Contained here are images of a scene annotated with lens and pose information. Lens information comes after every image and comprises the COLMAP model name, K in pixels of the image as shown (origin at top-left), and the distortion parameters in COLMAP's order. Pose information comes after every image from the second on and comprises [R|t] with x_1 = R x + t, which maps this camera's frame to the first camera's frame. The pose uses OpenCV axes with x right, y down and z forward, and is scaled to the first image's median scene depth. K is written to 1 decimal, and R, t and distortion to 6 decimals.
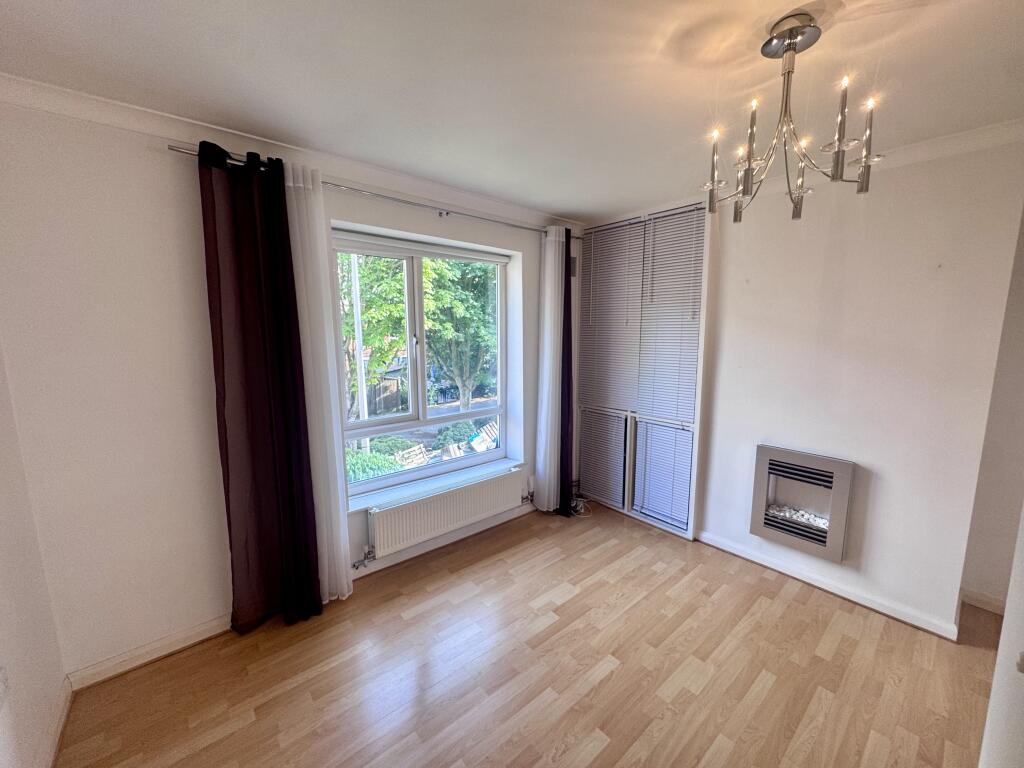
lens RADIAL K [[402.7, 0, 505.2], [0, 402.7, 376.3], [0, 0, 1]] dist [0.002018, -0.000122]
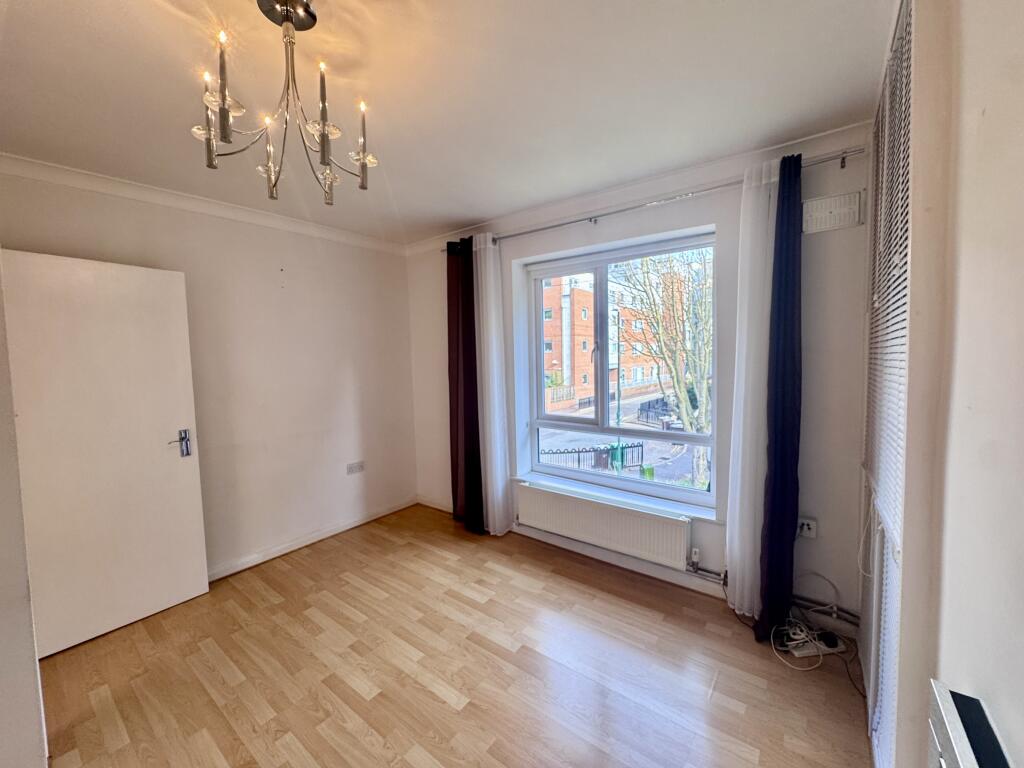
lens RADIAL K [[402.7, 0, 512.0], [0, 402.7, 375.1], [0, 0, 1]] dist [0.002018, -0.000122]
pose [[0.227200, 0.038302, -0.973095, 0.872210], [-0.099761, 0.994885, 0.015867, -0.011958], [0.968725, 0.093472, 0.229859, 0.667036]]
